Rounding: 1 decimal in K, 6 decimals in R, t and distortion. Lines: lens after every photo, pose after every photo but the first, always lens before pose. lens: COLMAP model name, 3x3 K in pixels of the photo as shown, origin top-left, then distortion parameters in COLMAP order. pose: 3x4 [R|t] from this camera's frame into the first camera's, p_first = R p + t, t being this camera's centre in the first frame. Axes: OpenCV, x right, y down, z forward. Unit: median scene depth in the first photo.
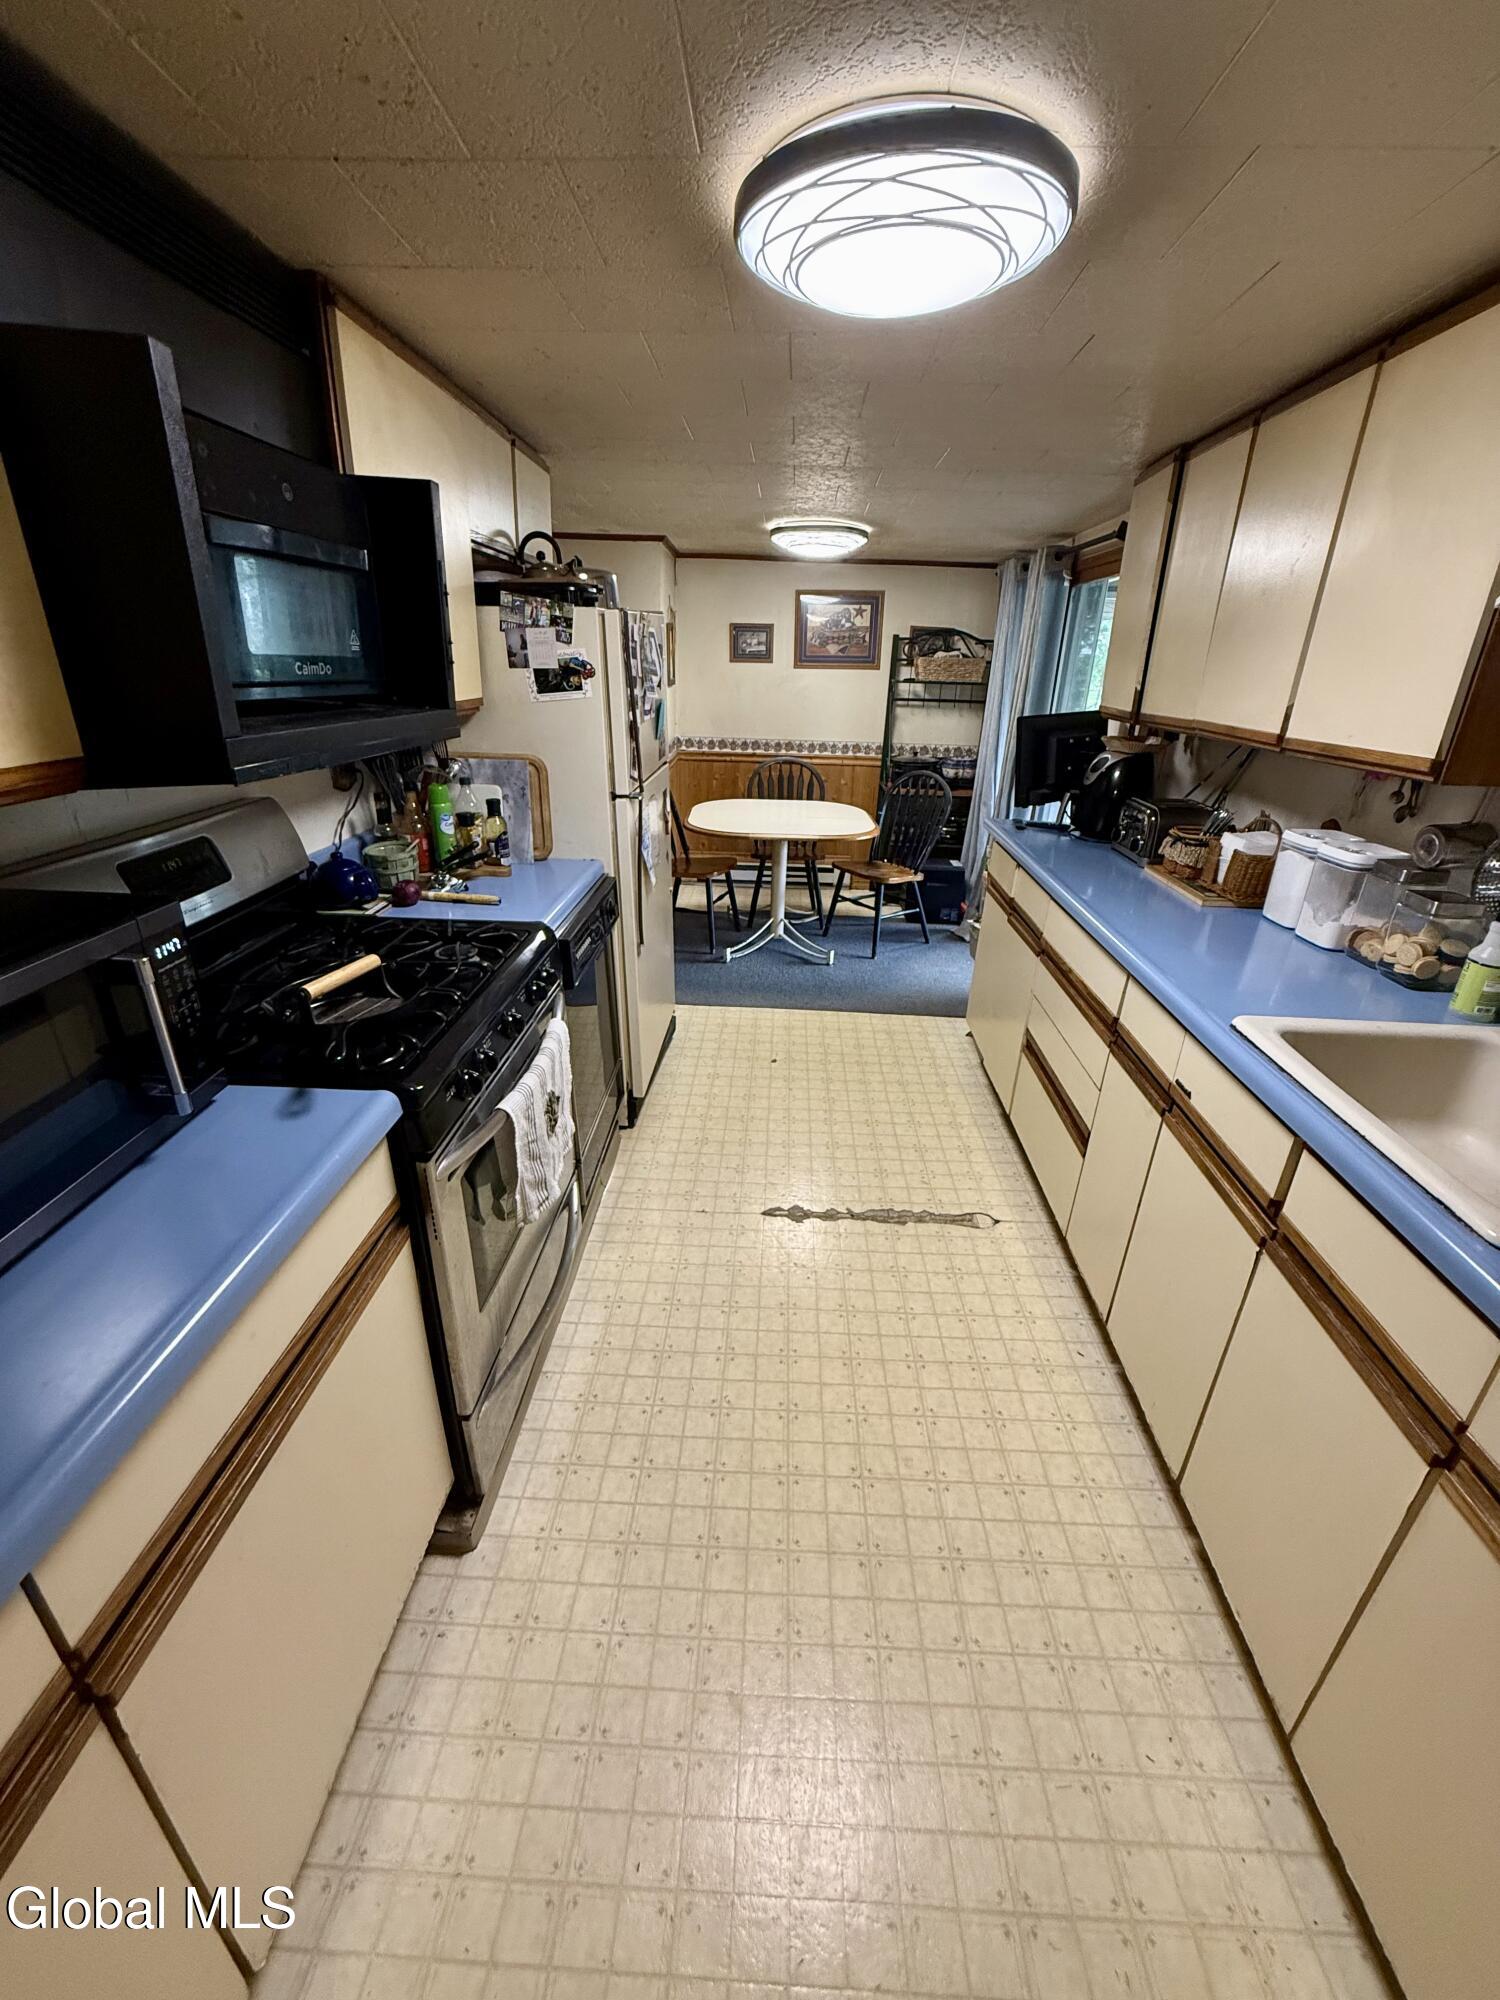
lens RADIAL K [[790.3, 0, 755.6], [0, 790.3, 995.0], [0, 0, 1]] dist [0.001227, -0.000063]
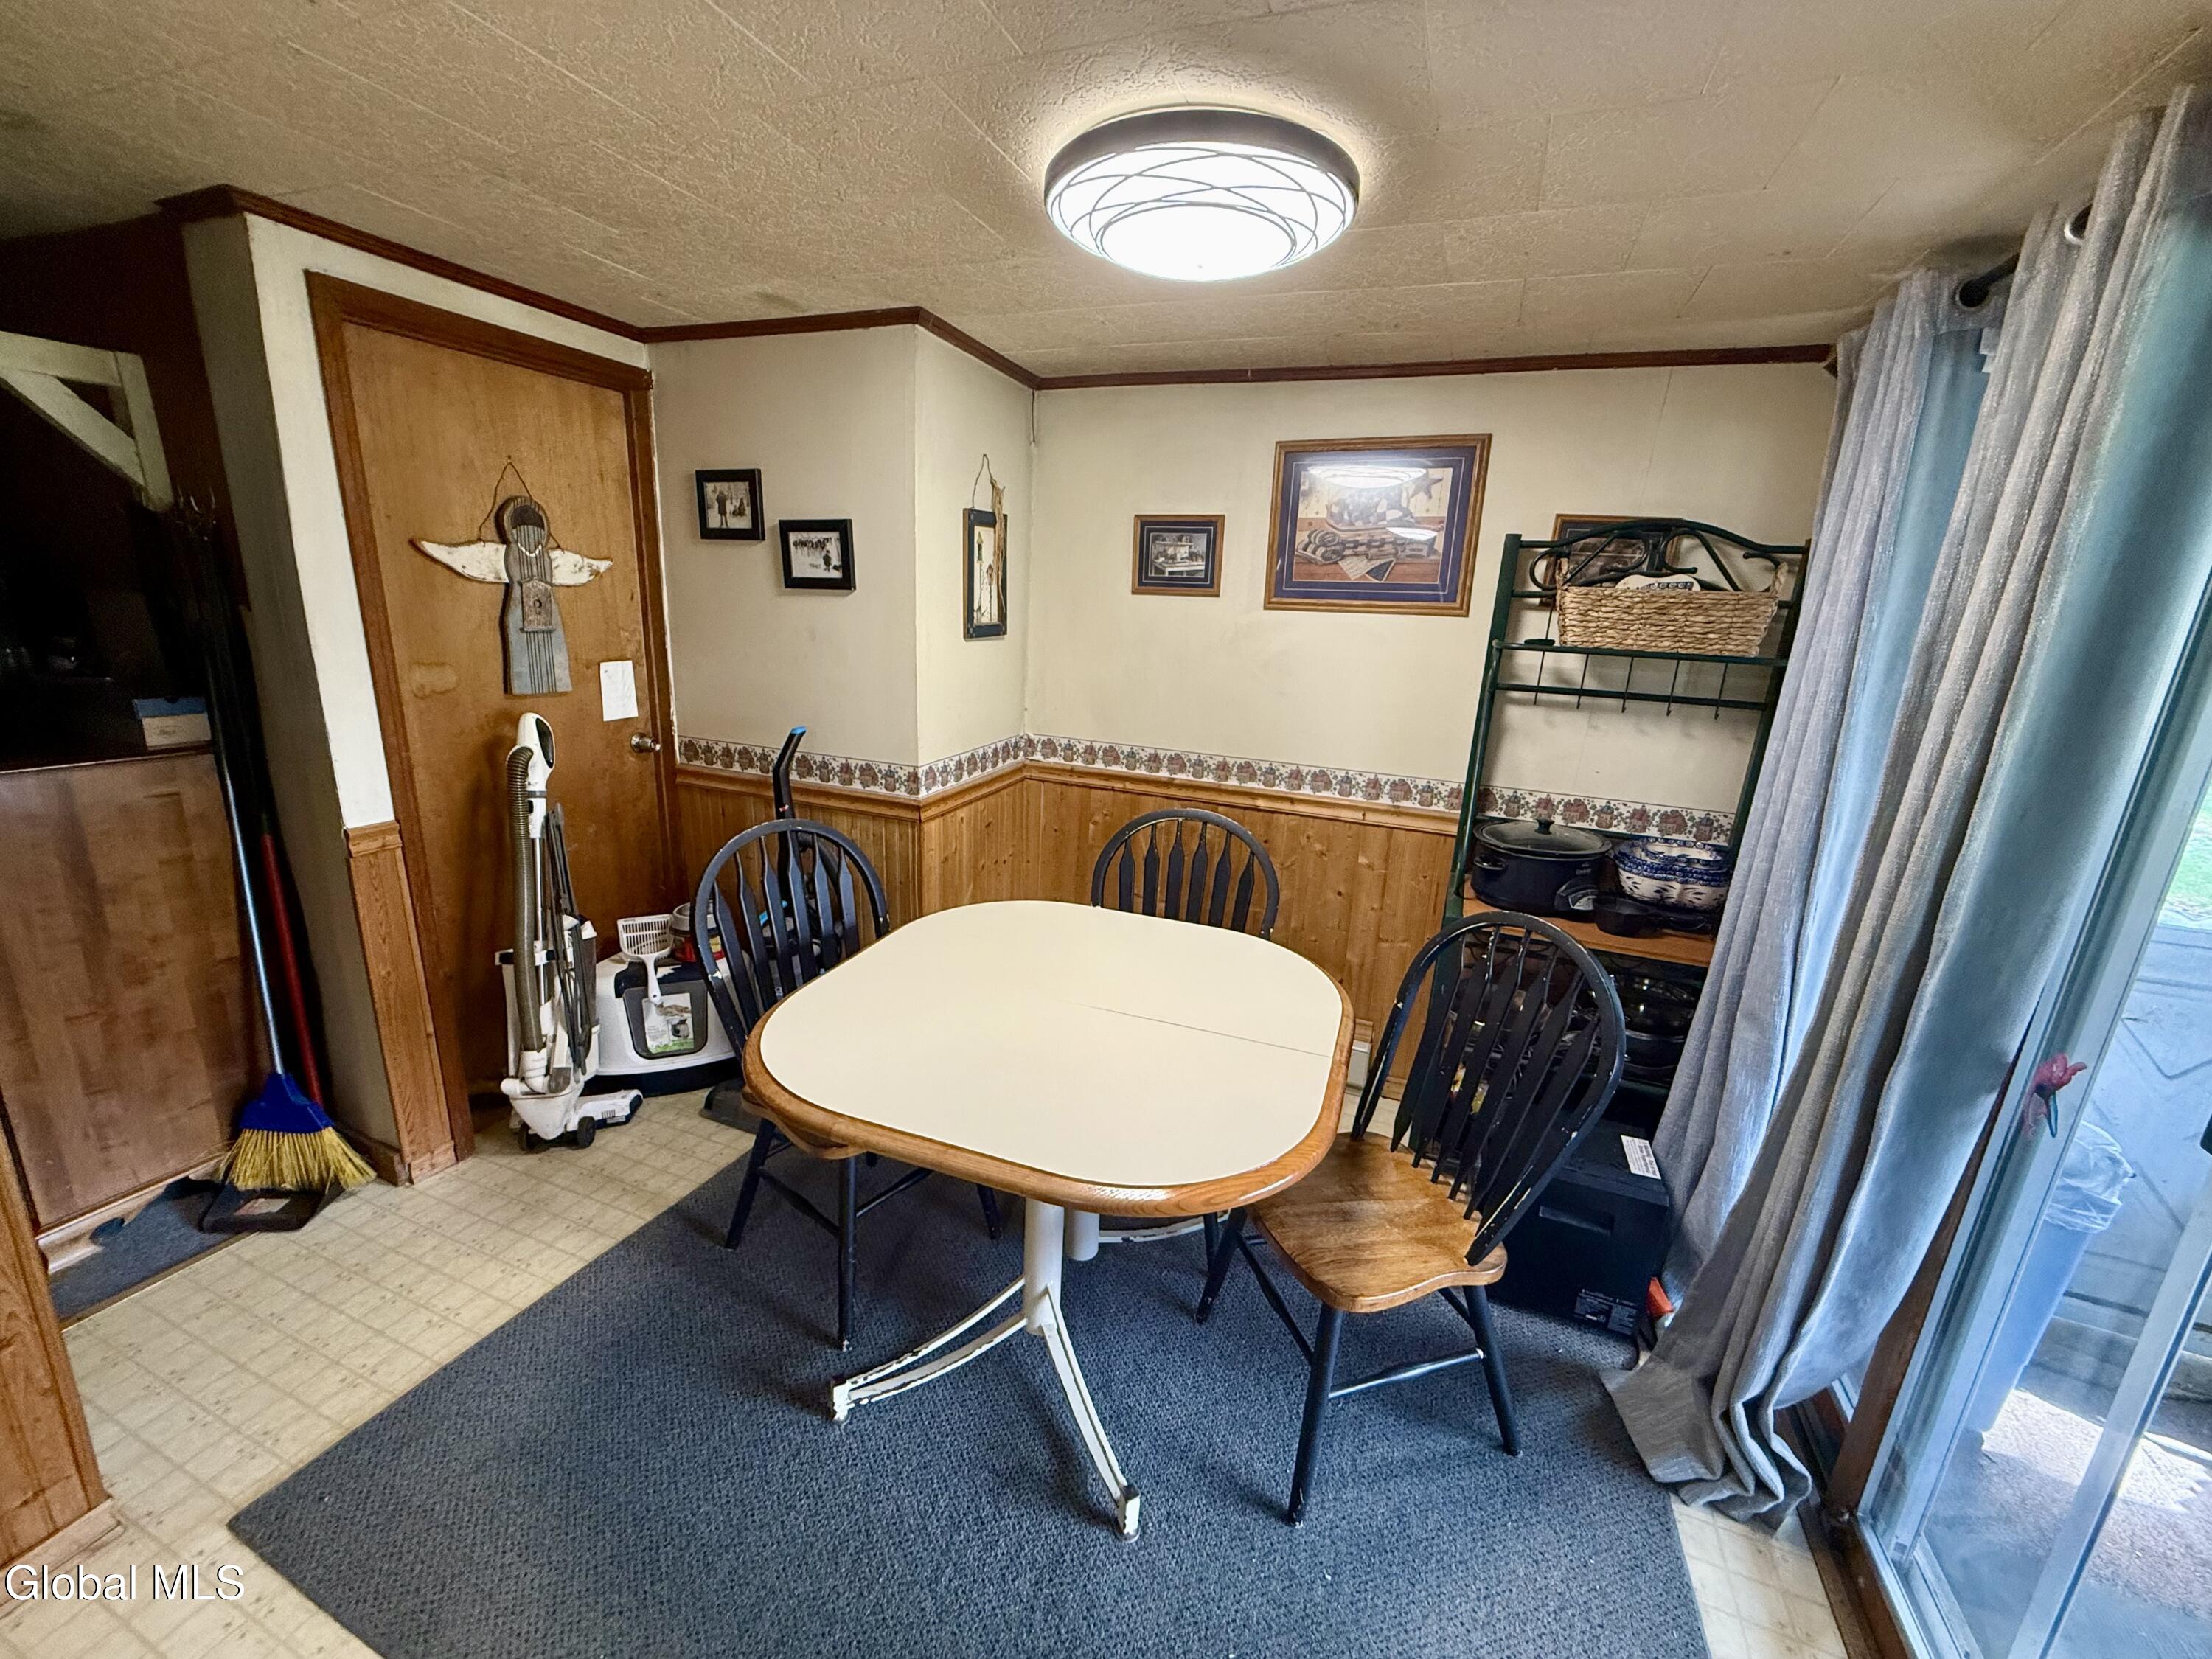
lens RADIAL K [[874.1, 0, 1097.7], [0, 874.1, 827.9], [0, 0, 1]] dist [0.001227, -0.000063]
pose [[0.938273, 0.104649, -0.329686, 0.138443], [-0.153085, 0.980340, -0.124495, -0.217379], [0.310176, 0.167281, 0.935846, 0.532210]]
